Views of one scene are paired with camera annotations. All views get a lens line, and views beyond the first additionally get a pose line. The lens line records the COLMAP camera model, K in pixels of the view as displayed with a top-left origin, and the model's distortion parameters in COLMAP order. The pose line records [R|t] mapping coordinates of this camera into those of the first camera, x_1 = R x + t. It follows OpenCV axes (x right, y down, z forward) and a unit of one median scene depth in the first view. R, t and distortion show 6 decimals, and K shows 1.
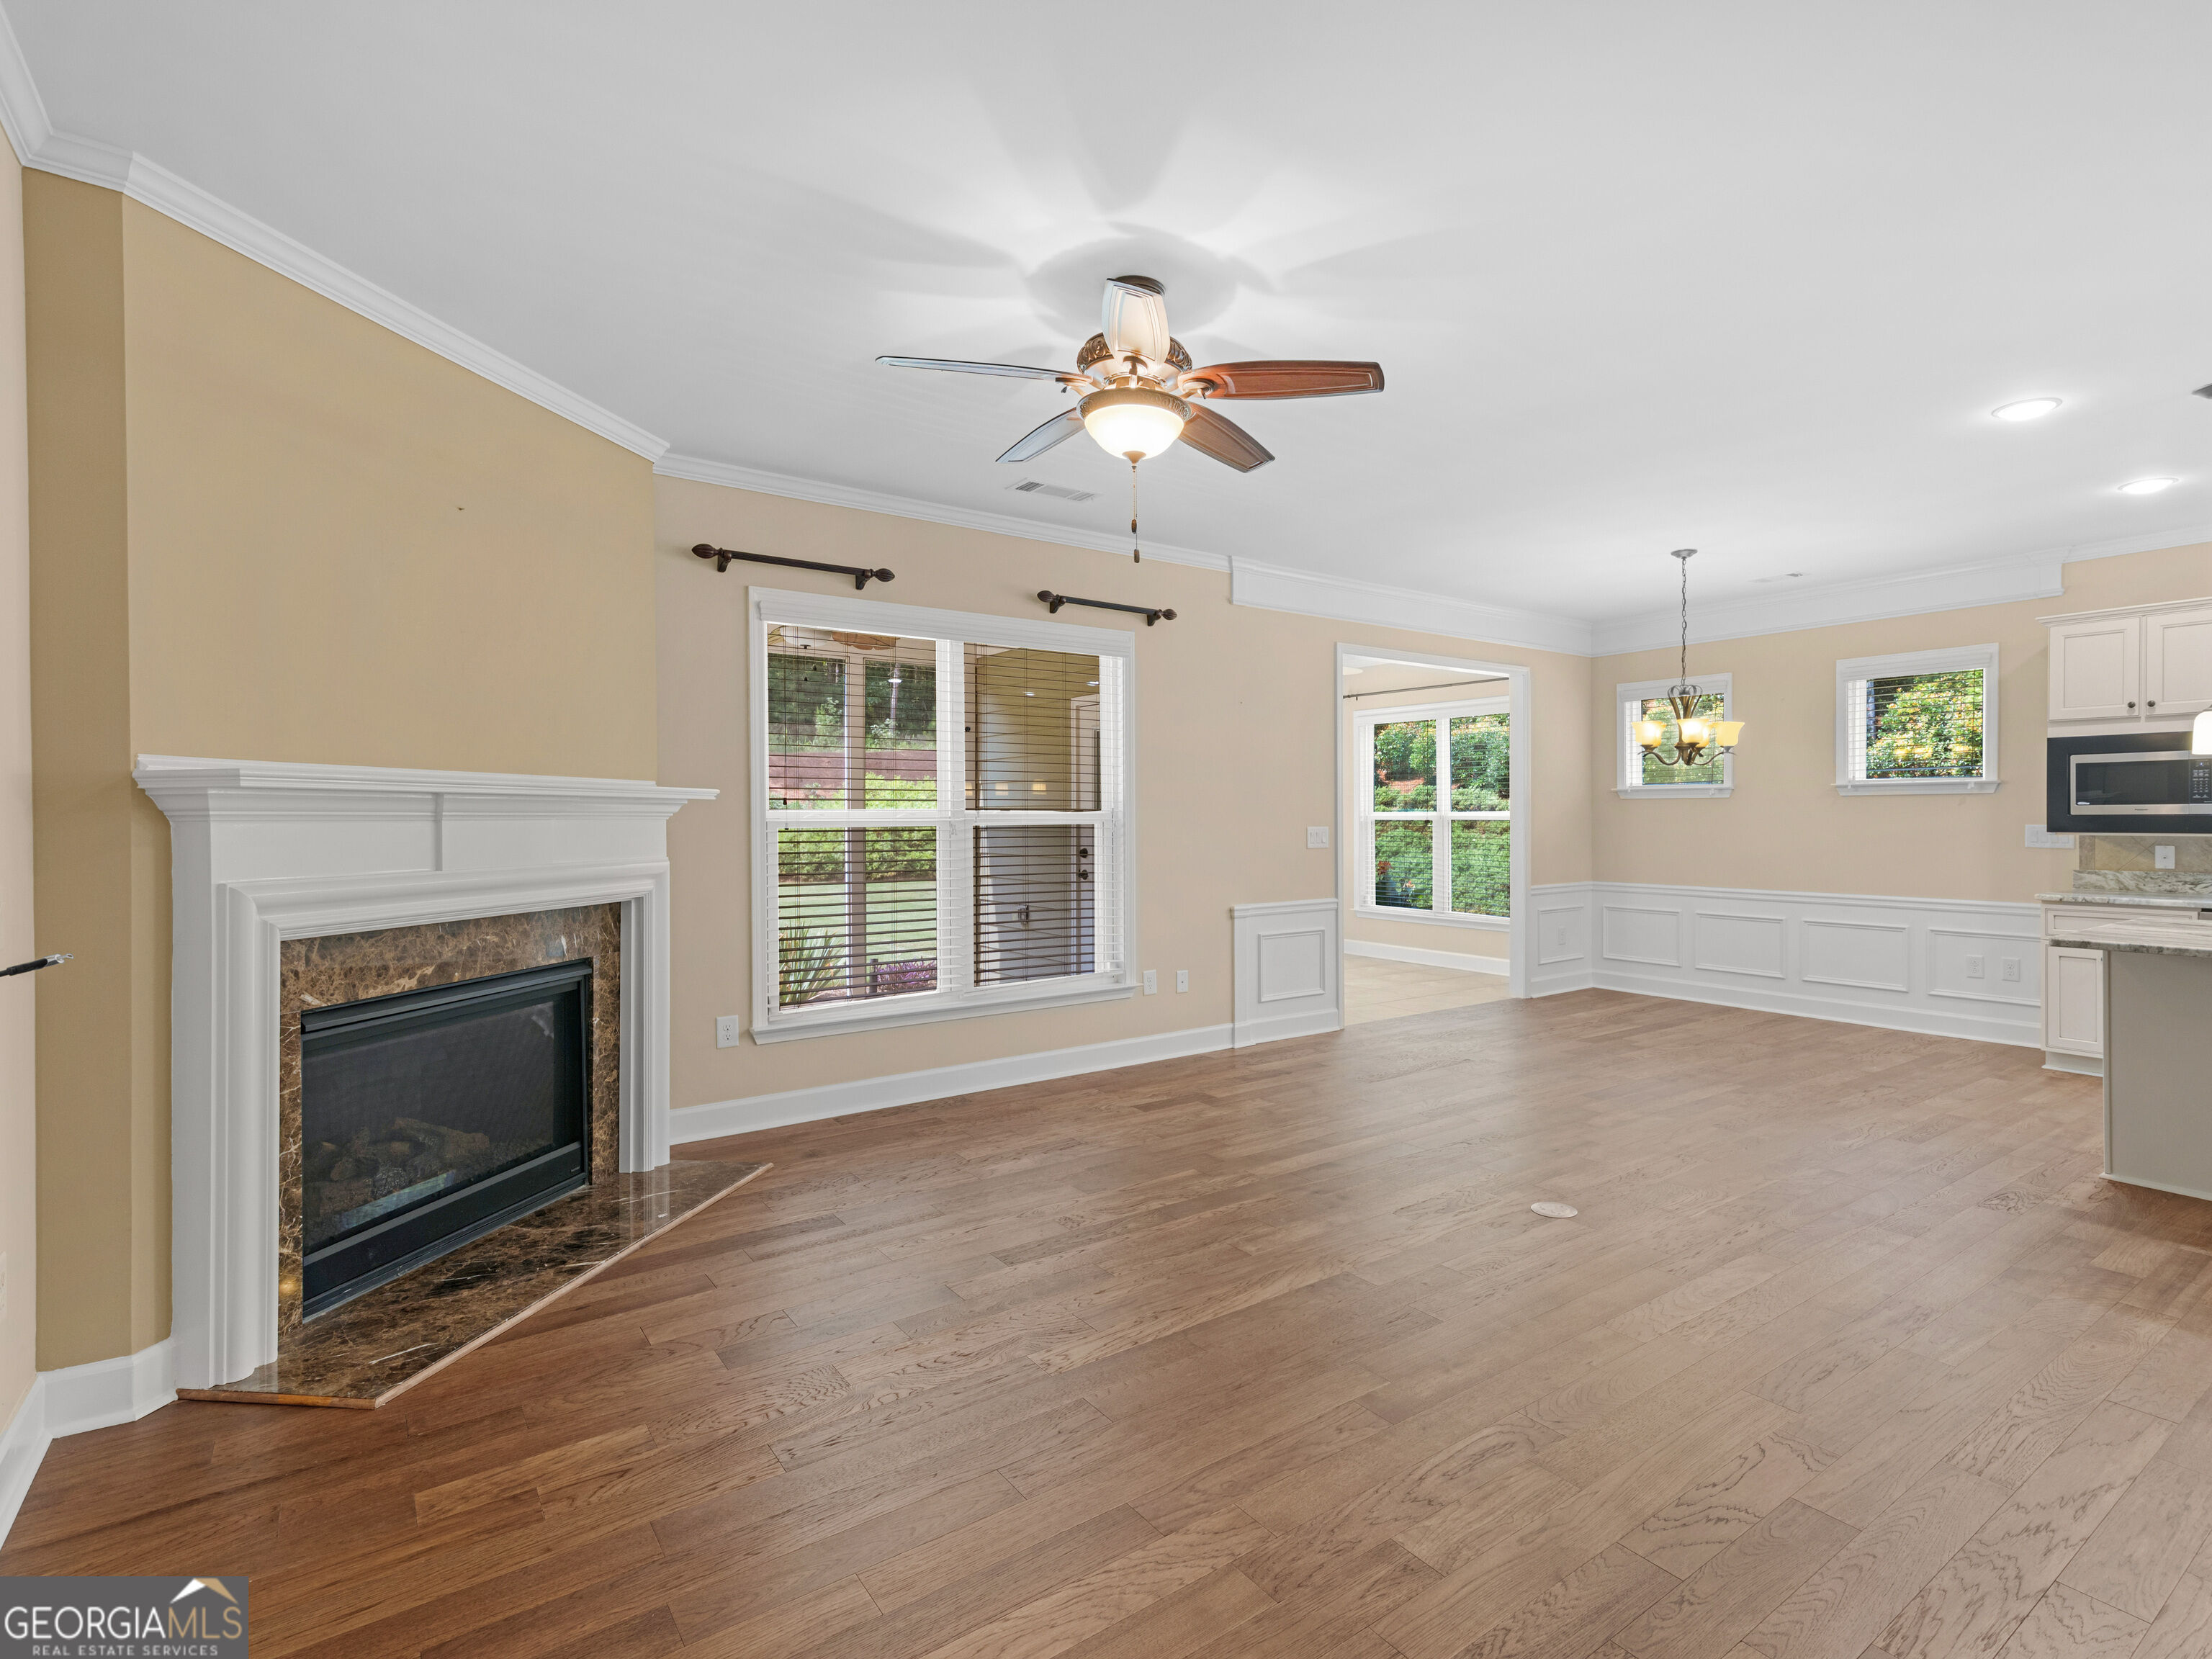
lens RADIAL K [[1112.7, 0, 1207.2], [0, 1112.7, 816.1], [0, 0, 1]] dist [0.004819, 0.002397]
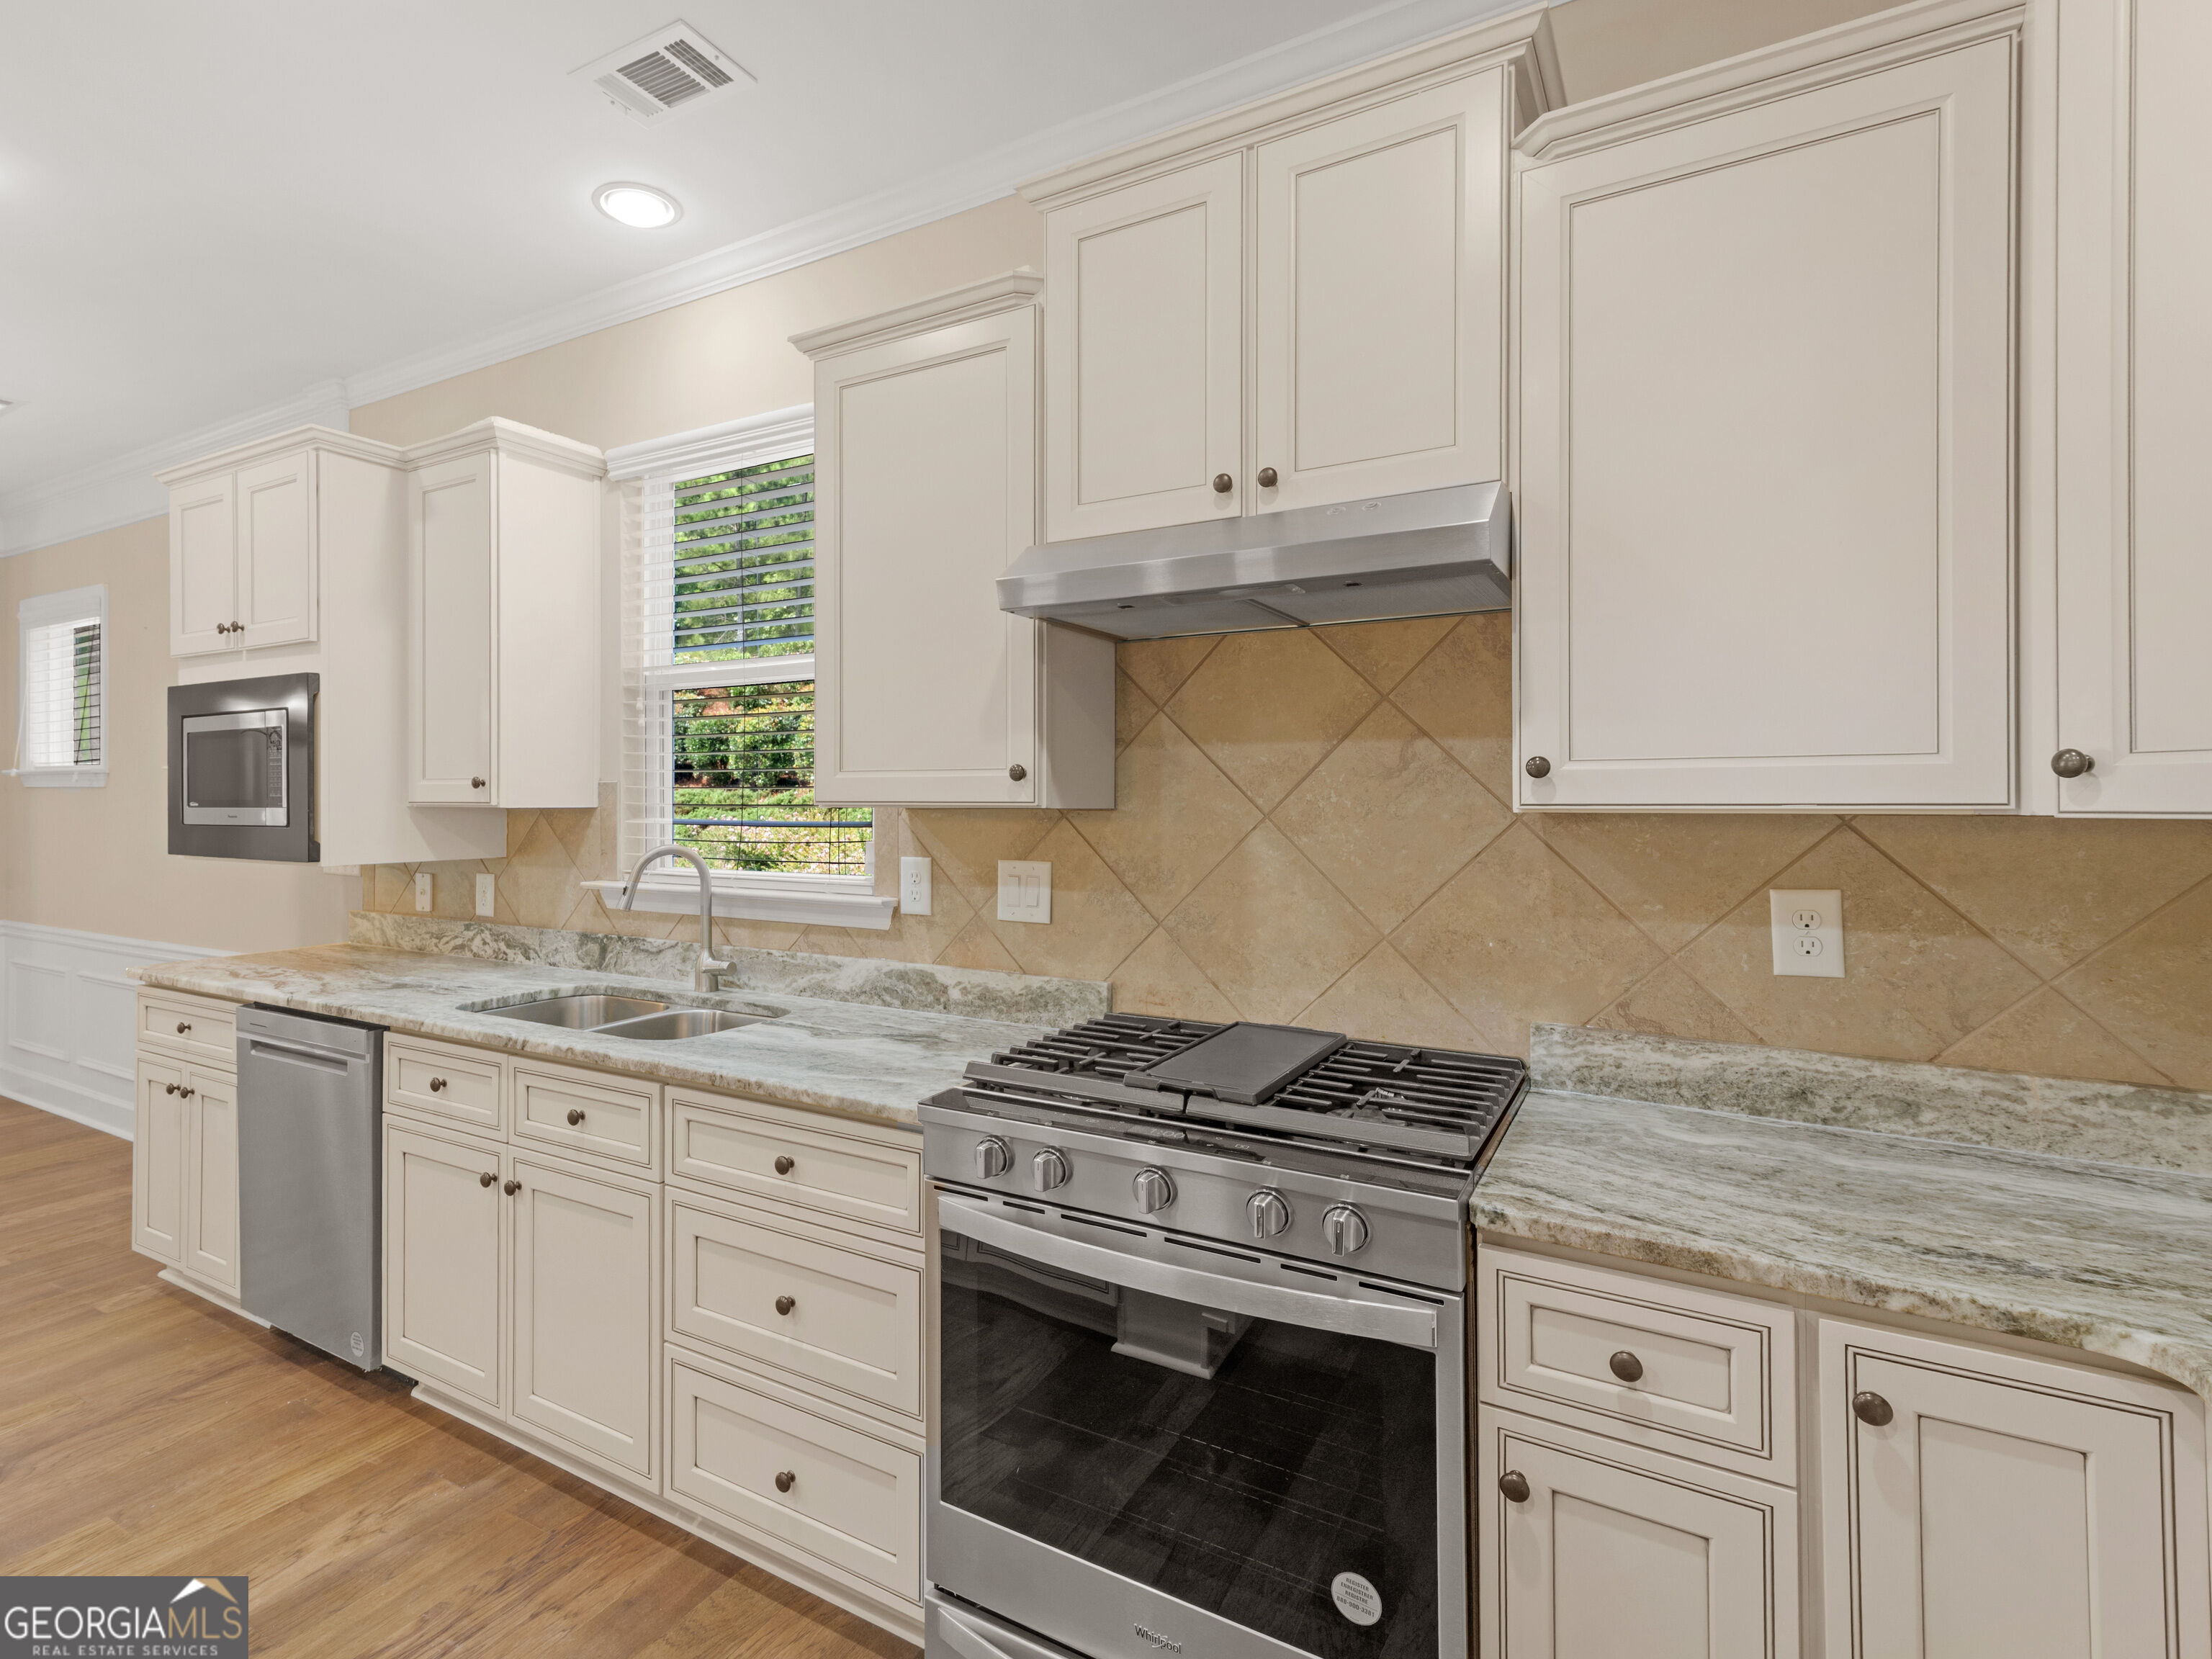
lens RADIAL K [[1125.8, 0, 960.6], [0, 1125.8, 792.7], [0, 0, 1]] dist [0.015878, 0.000191]
pose [[0.946271, 0.005578, 0.323328, 0.927024], [-0.003880, 0.999975, -0.005896, -0.014516], [-0.323352, 0.004324, 0.946269, 0.324346]]
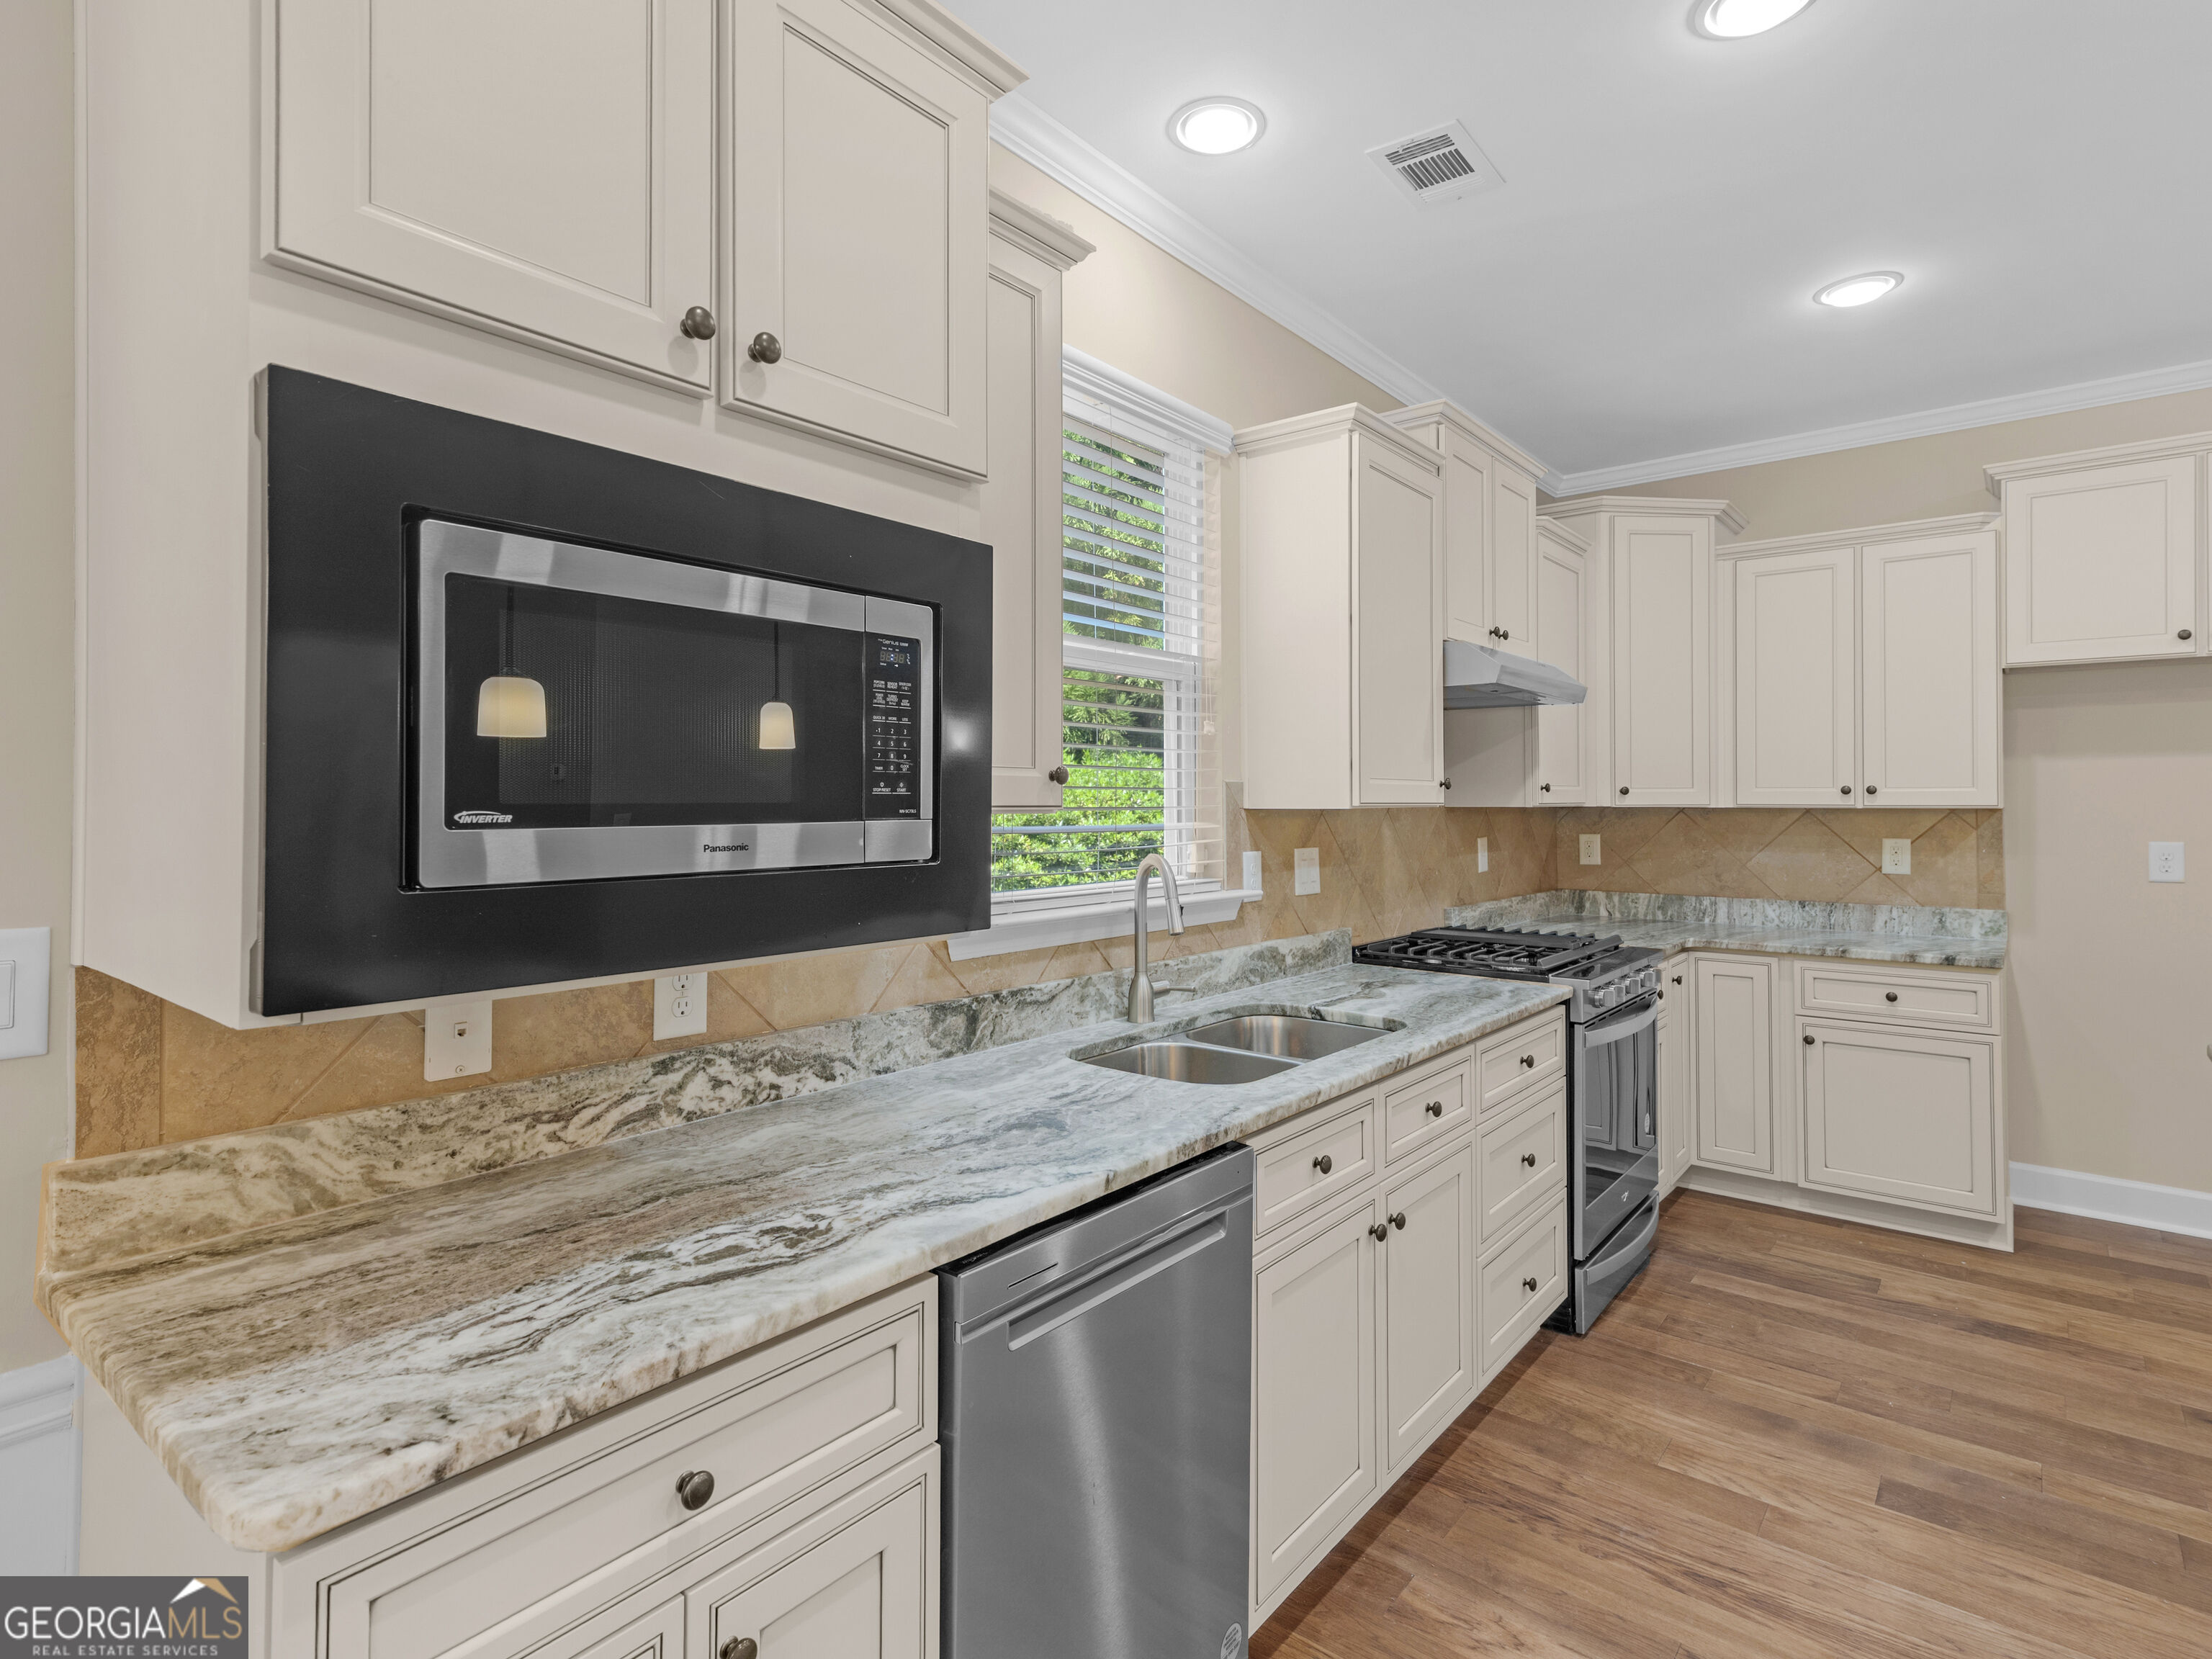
lens RADIAL K [[1144.4, 0, 1135.0], [0, 1144.4, 792.3], [0, 0, 1]] dist [0.018596, -0.000655]
pose [[-0.233581, 0.012194, 0.972261, 0.570805], [0.000872, 0.999924, -0.012331, -0.012256], [-0.972337, -0.002033, -0.233574, 0.908383]]
